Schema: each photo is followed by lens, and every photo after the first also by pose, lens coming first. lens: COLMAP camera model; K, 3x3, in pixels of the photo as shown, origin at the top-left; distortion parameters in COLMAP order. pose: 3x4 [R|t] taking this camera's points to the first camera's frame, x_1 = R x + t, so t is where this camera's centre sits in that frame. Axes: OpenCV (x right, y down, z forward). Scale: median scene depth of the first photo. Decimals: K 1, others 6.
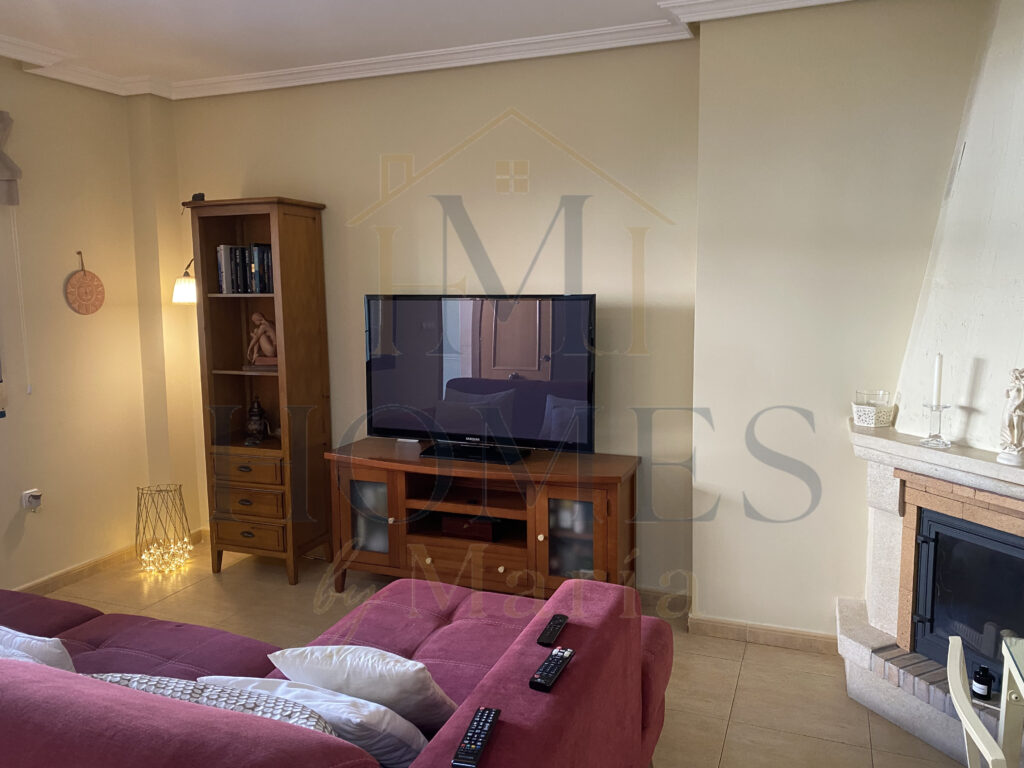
lens RADIAL K [[789.1, 0, 508.9], [0, 789.1, 370.3], [0, 0, 1]] dist [0.065255, -0.082789]
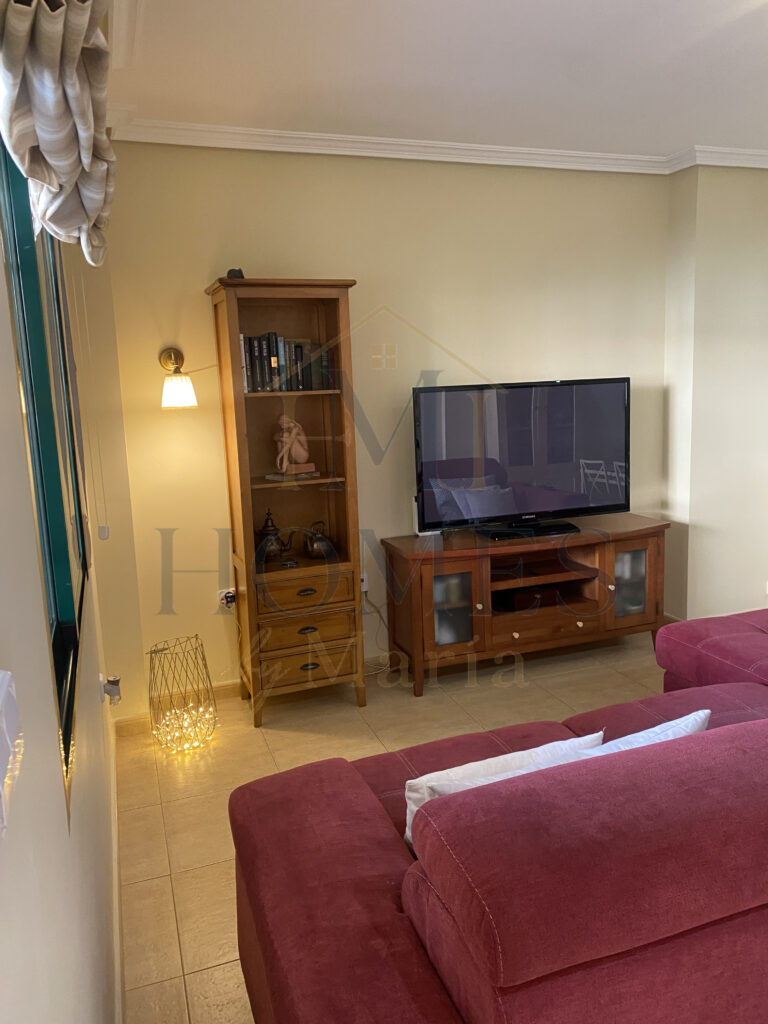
lens RADIAL K [[789.1, 0, 379.9], [0, 789.1, 511.1], [0, 0, 1]] dist [0.065255, -0.082789]
pose [[0.740906, -0.130372, 0.658834, -1.247847], [0.104244, 0.991413, 0.078953, -0.037695], [-0.663470, 0.010183, 0.748134, 0.438284]]
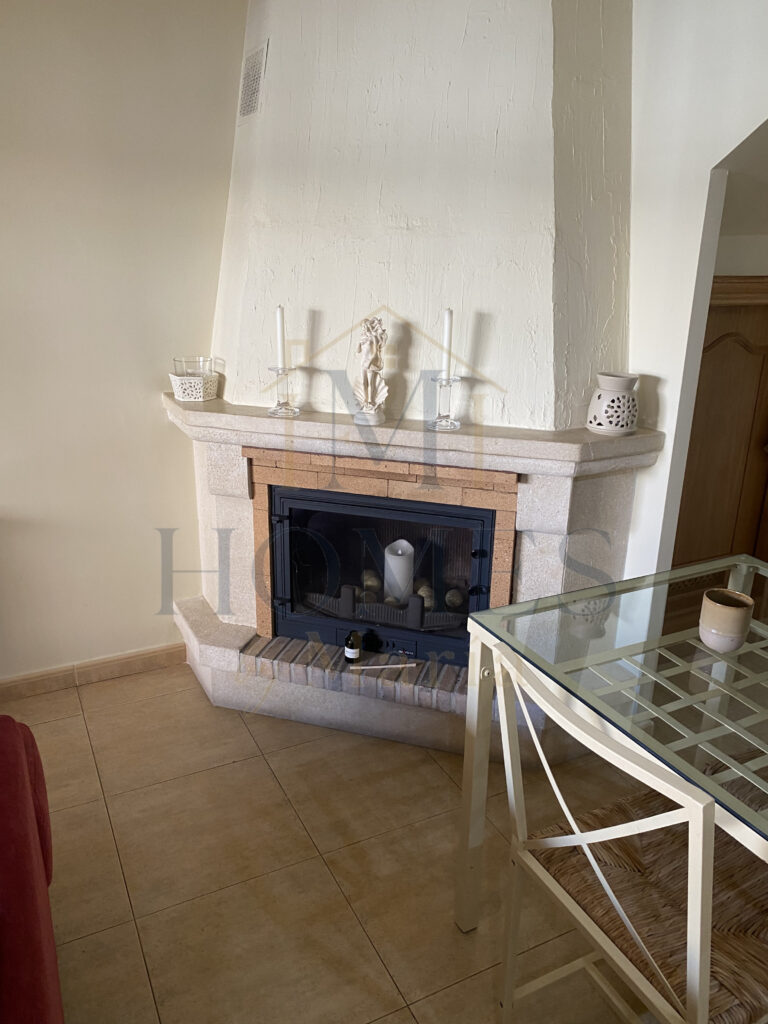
lens RADIAL K [[789.1, 0, 379.9], [0, 789.1, 511.1], [0, 0, 1]] dist [0.065255, -0.082789]
pose [[0.658949, -0.219222, 0.719533, -0.048618], [0.064299, 0.969503, 0.236496, -0.002346], [-0.749434, -0.109574, 0.652949, 0.318990]]
